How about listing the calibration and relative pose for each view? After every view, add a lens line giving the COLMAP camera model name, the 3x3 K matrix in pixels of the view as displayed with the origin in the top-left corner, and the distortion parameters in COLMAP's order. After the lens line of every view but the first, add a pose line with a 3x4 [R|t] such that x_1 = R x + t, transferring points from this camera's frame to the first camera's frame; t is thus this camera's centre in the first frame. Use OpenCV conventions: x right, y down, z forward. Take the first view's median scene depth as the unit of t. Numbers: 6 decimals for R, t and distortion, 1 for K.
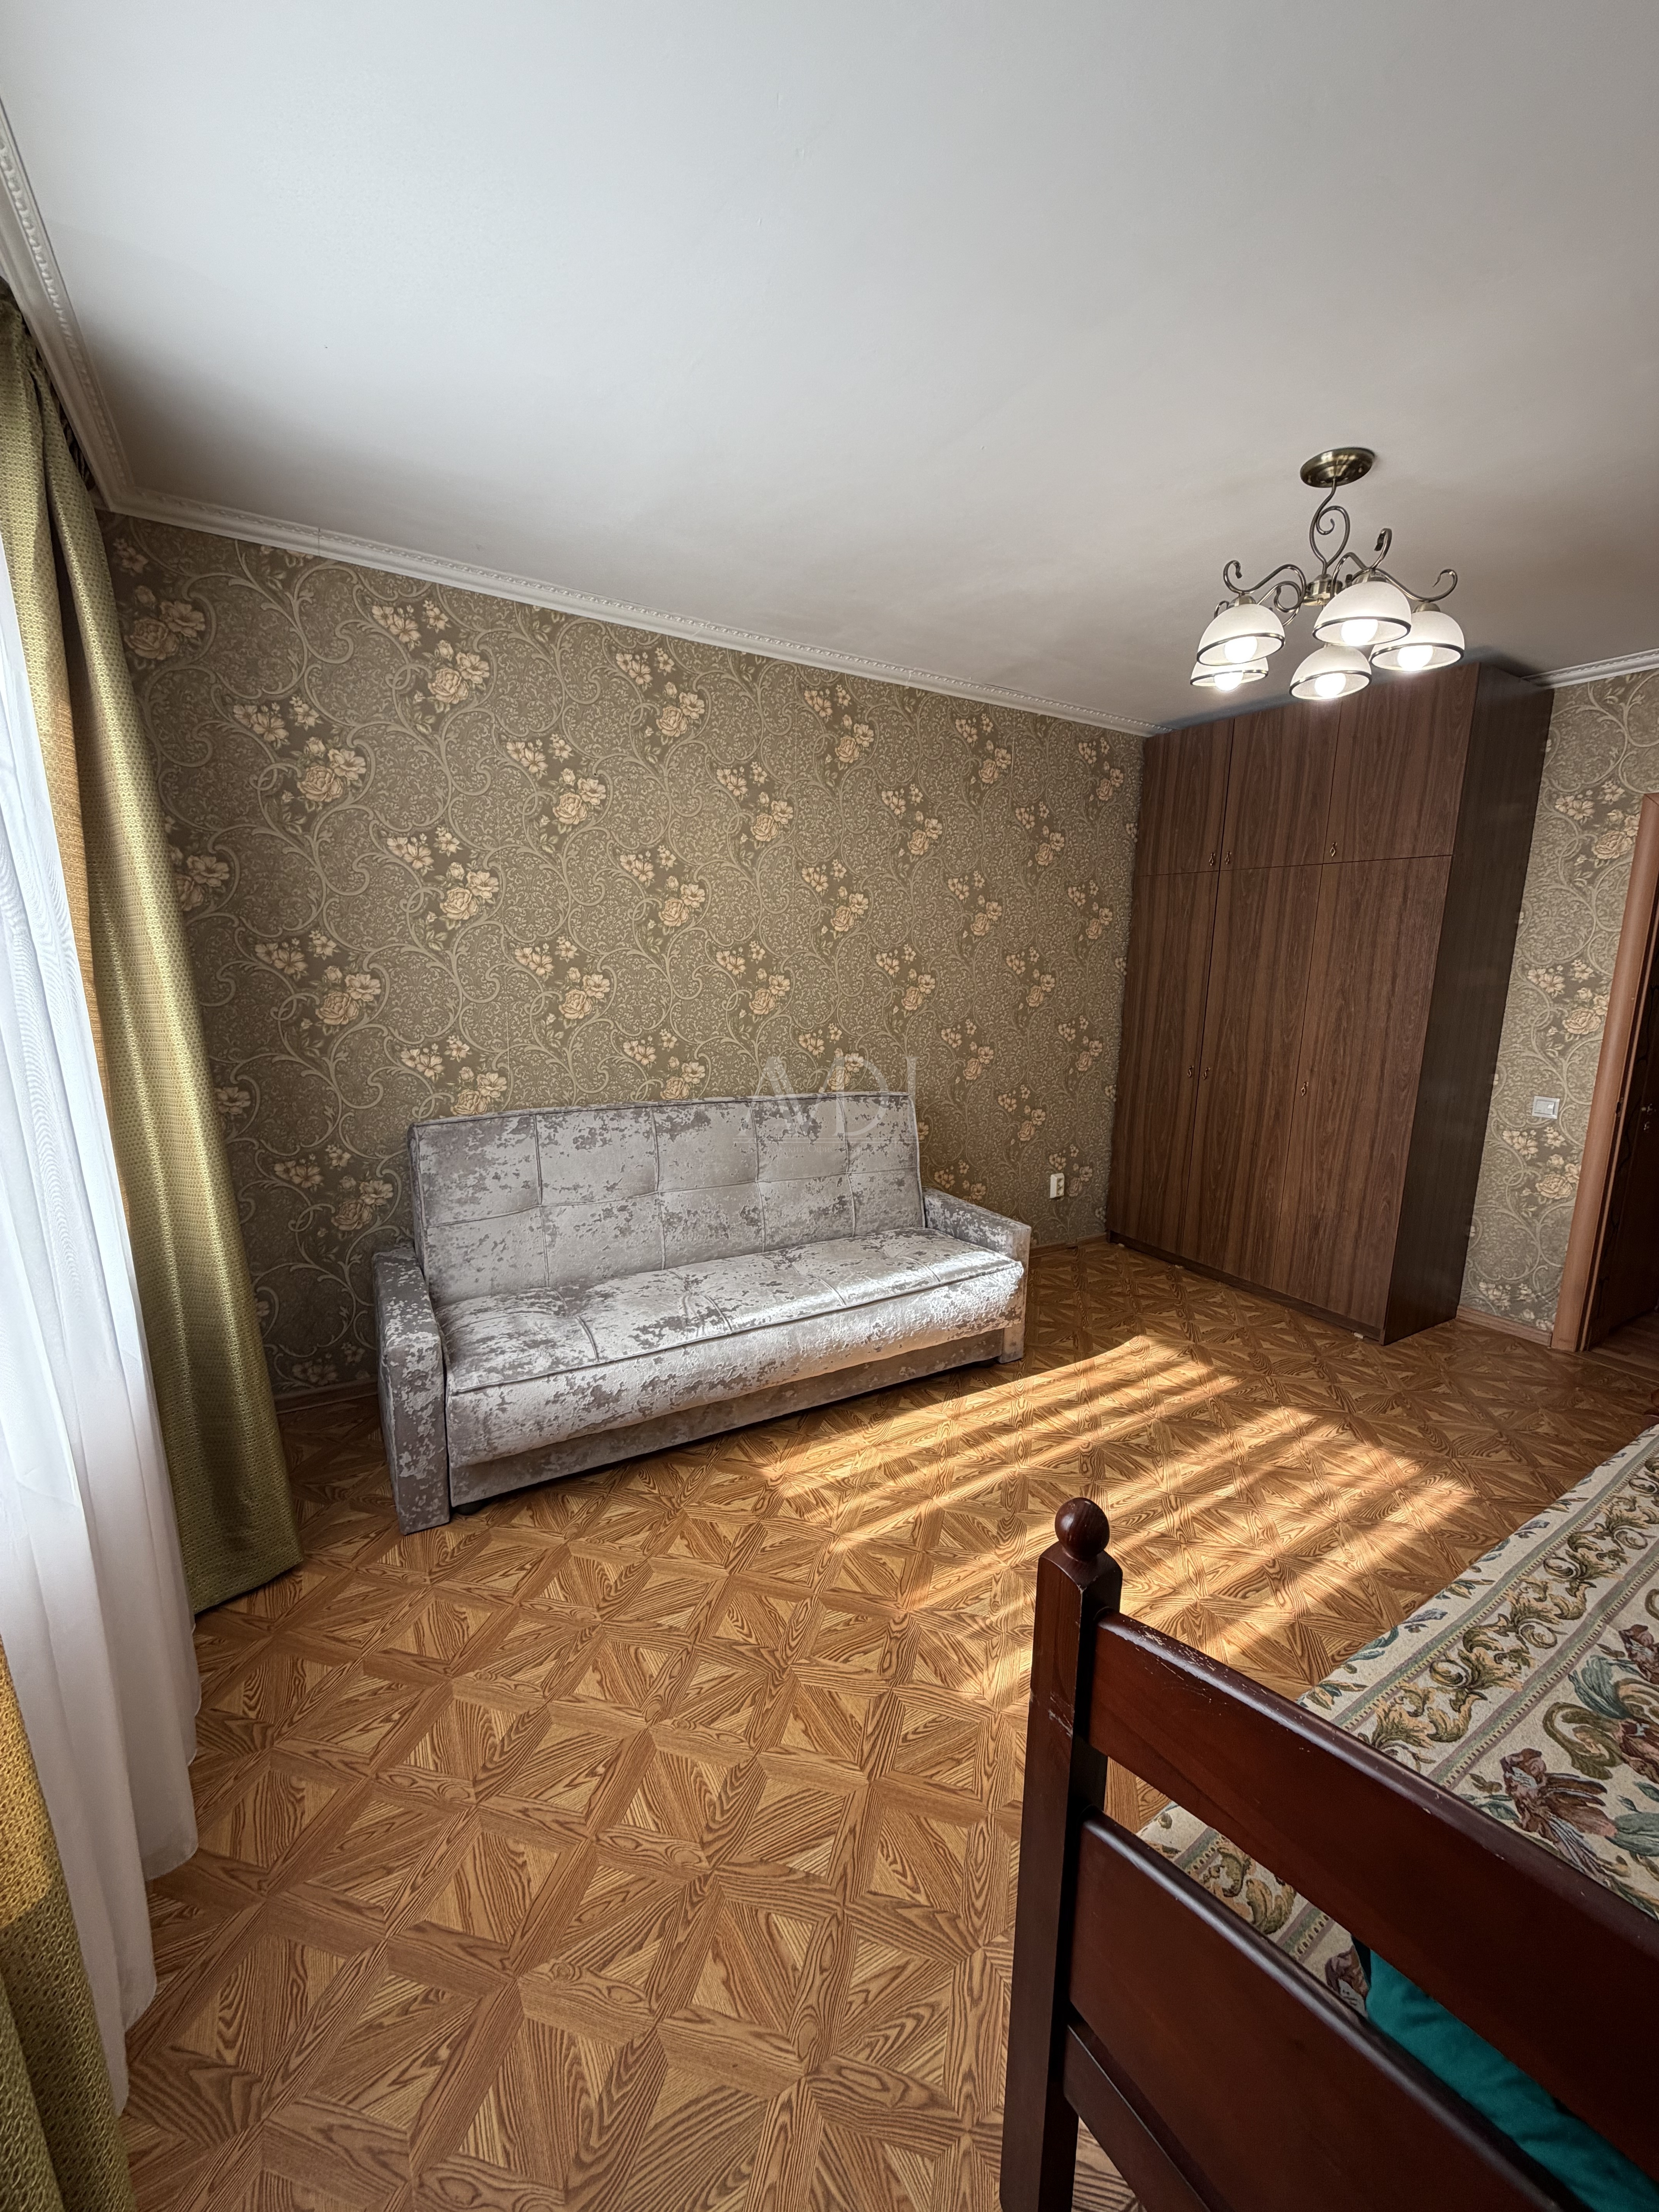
lens RADIAL K [[876.8, 0, 835.8], [0, 876.8, 1097.9], [0, 0, 1]] dist [0.000459, -0.000160]
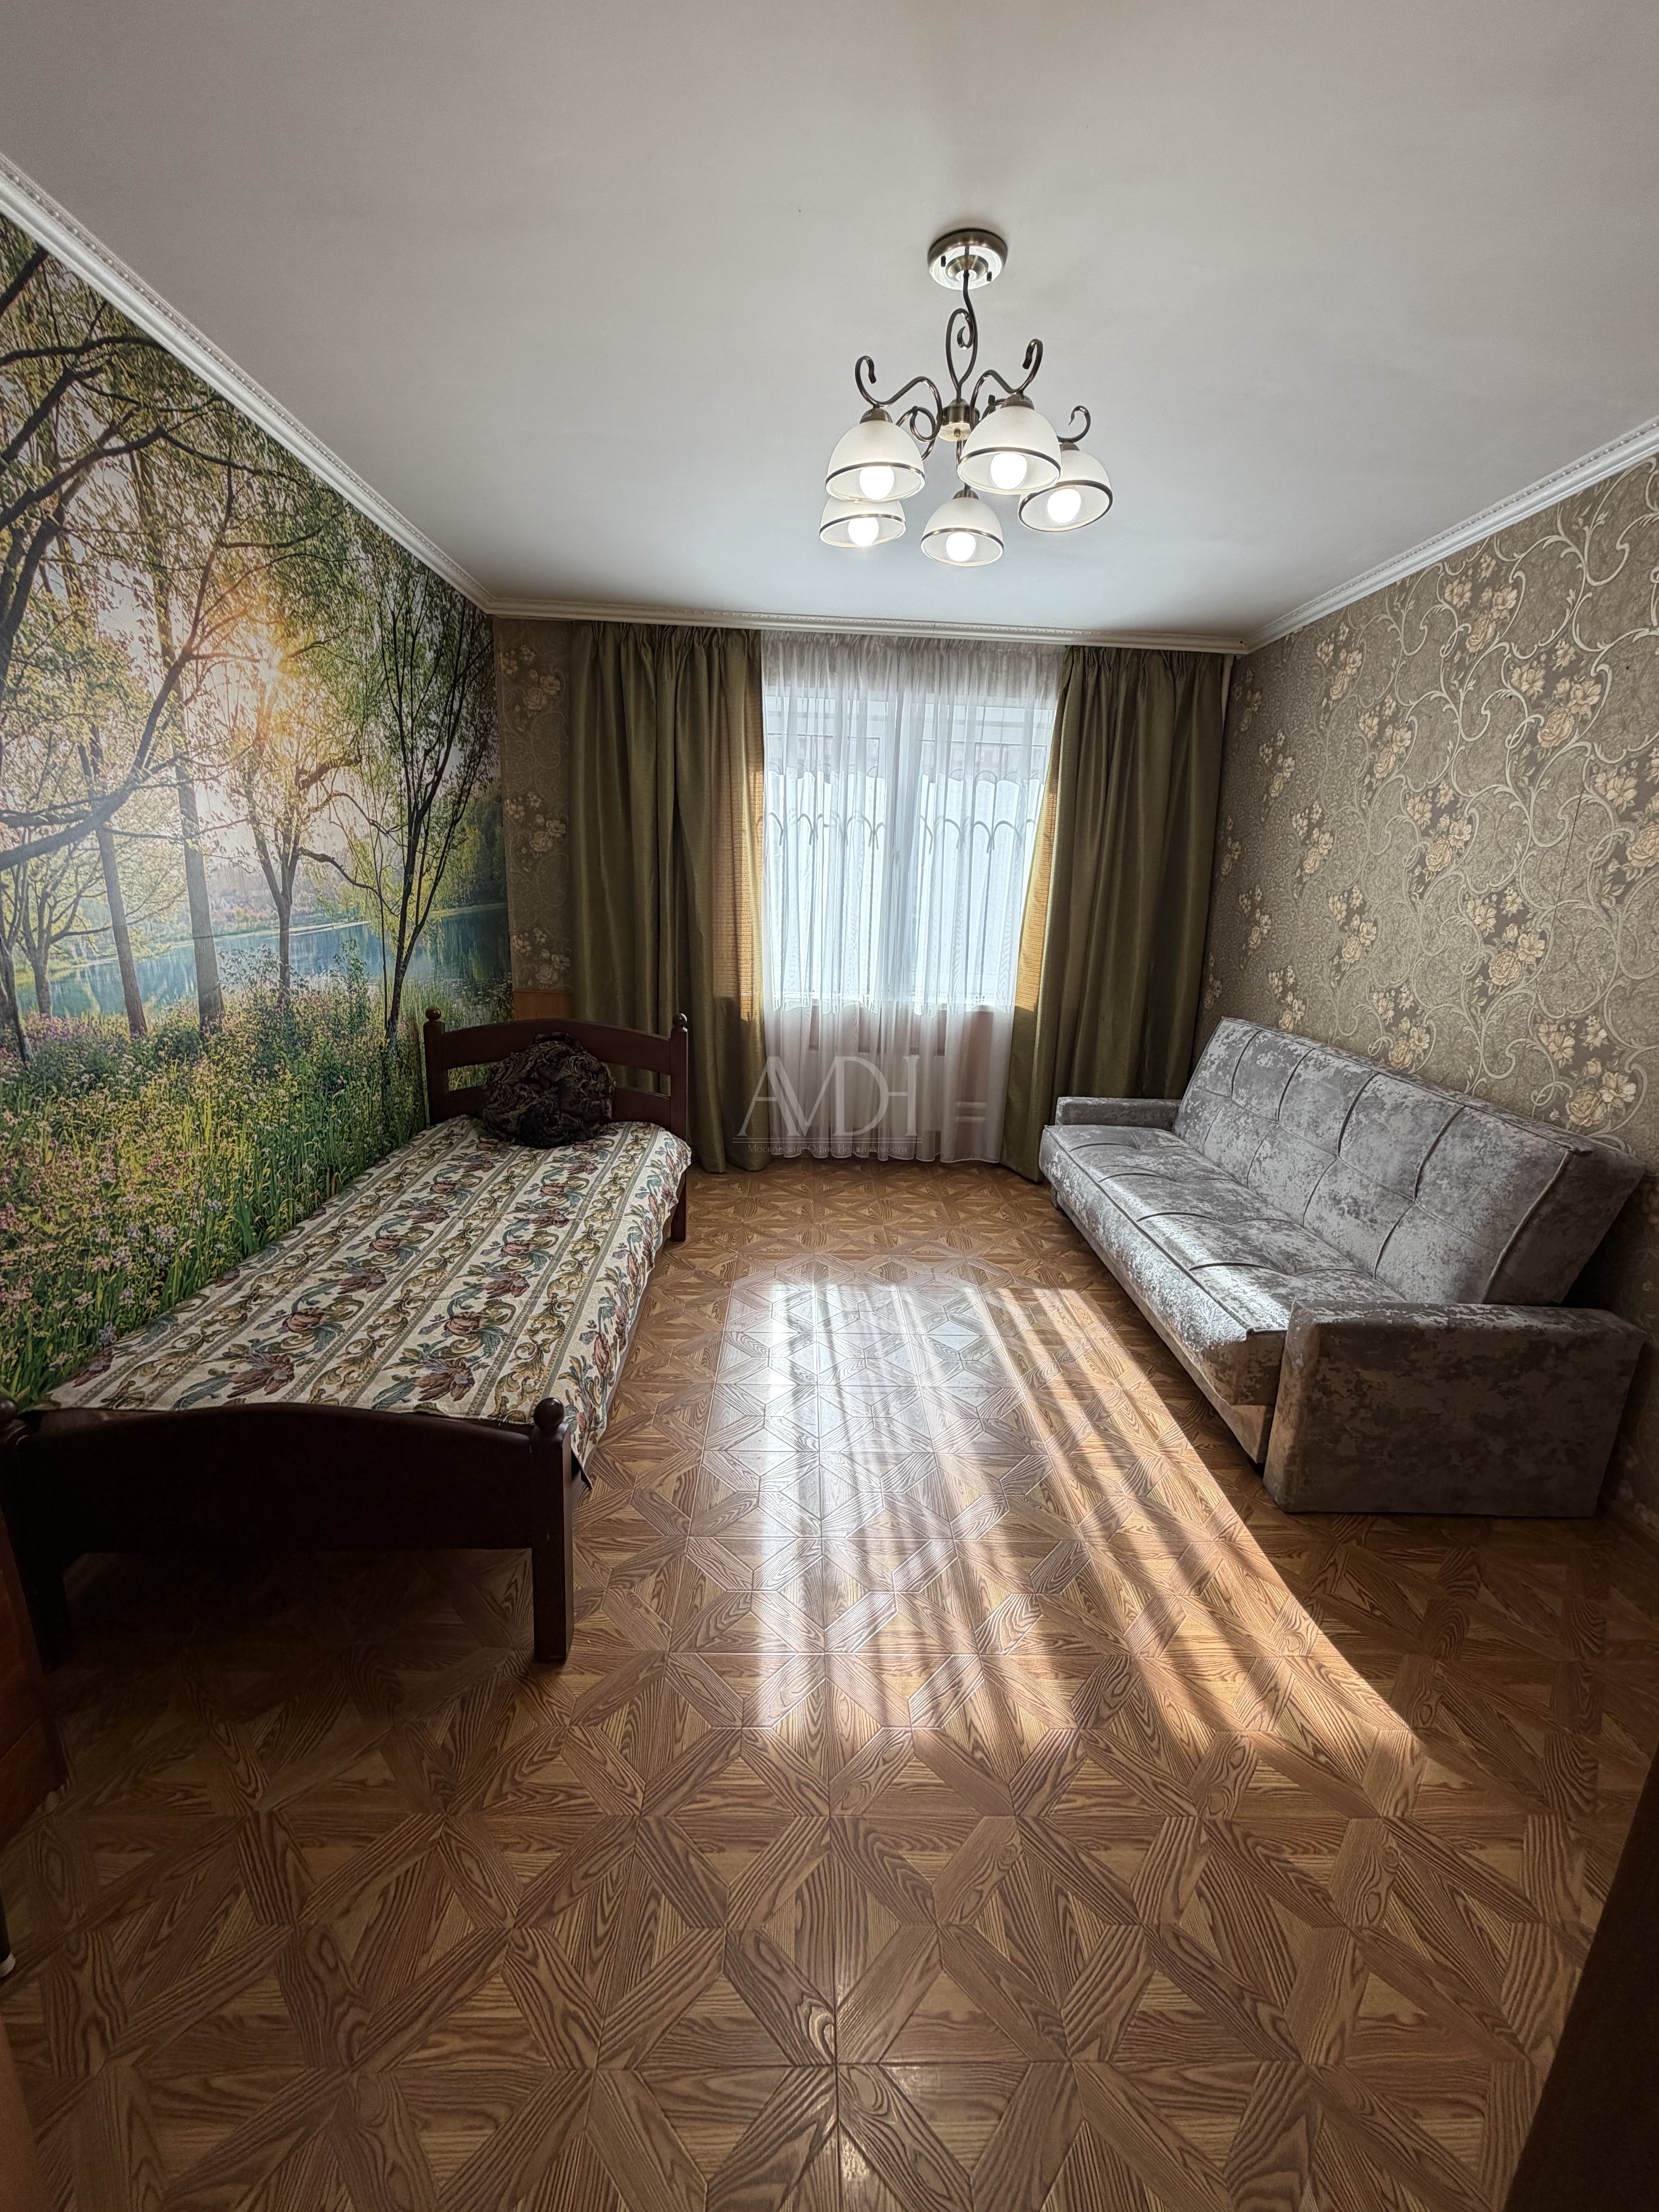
lens RADIAL K [[876.8, 0, 833.3], [0, 876.8, 1107.0], [0, 0, 1]] dist [0.000459, -0.000160]
pose [[-0.491590, 0.177886, -0.852464, 1.055459], [-0.195233, 0.931482, 0.306960, -0.145158], [0.848659, 0.317328, -0.423179, 1.068632]]
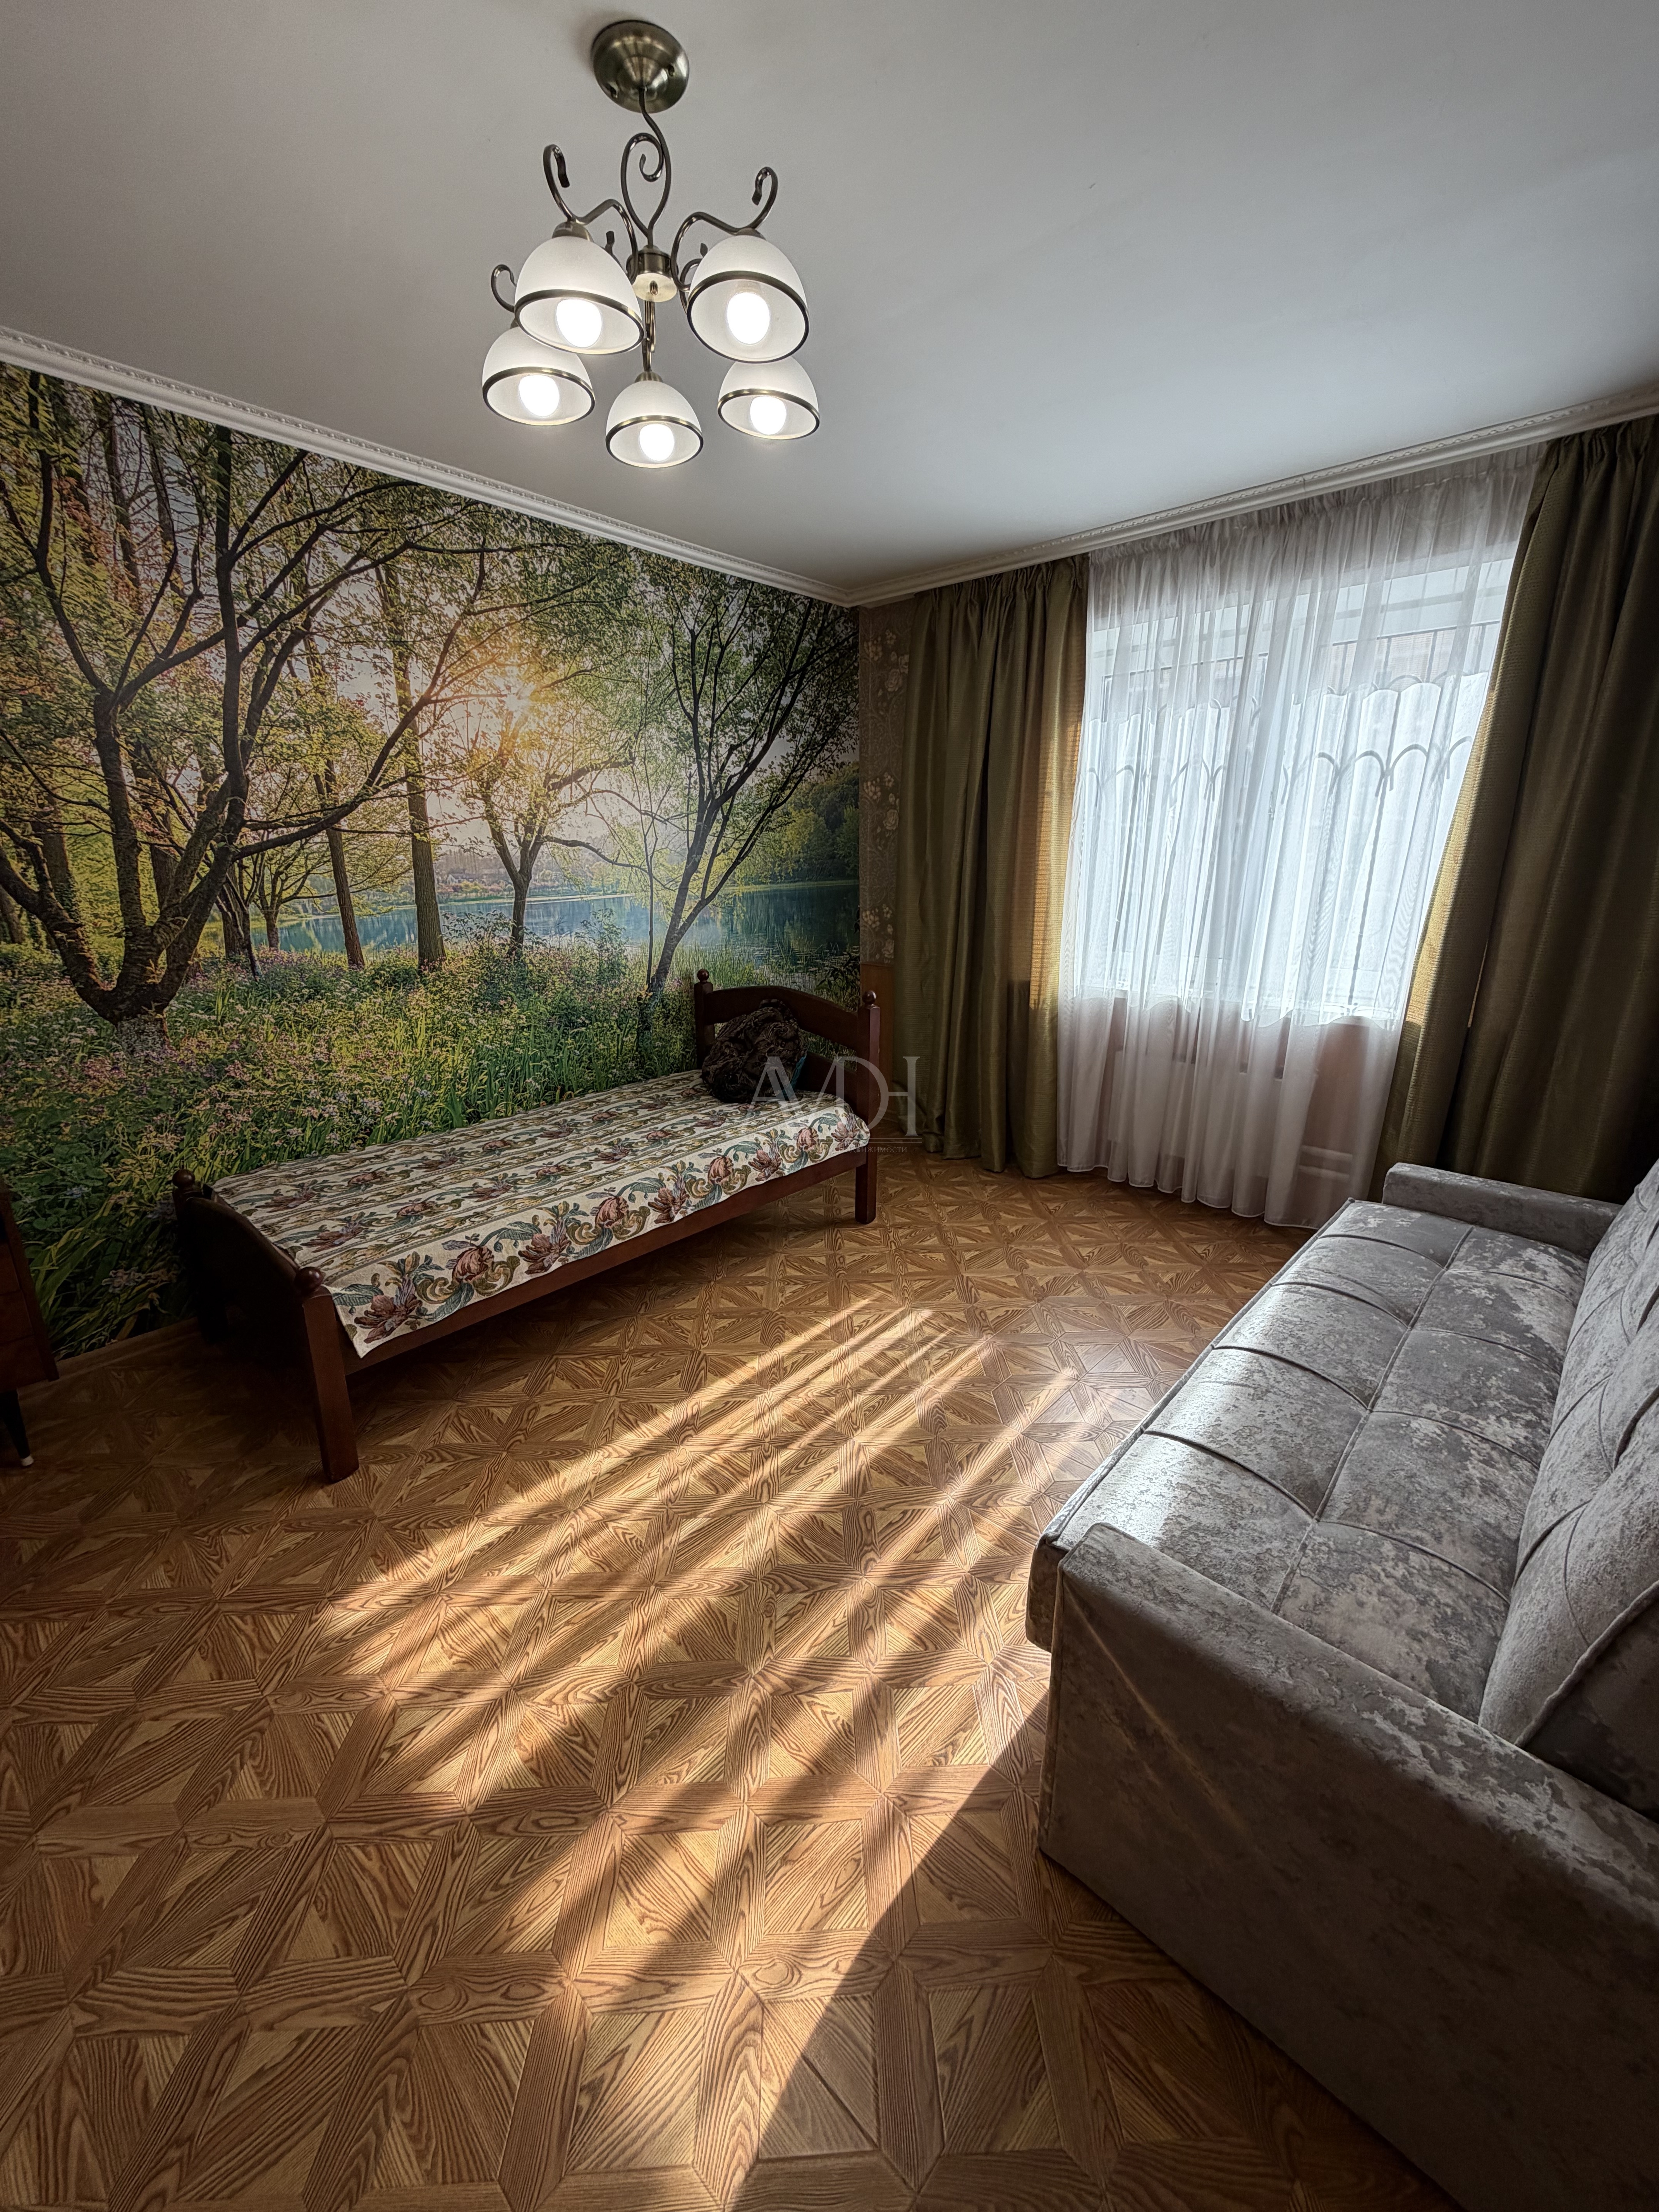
lens RADIAL K [[876.8, 0, 833.1], [0, 876.8, 1107.2], [0, 0, 1]] dist [0.000459, -0.000160]
pose [[-0.961589, 0.055696, -0.268784, 0.466731], [-0.066630, 0.902552, 0.425393, -0.206762], [0.266285, 0.426963, -0.864173, 1.406151]]
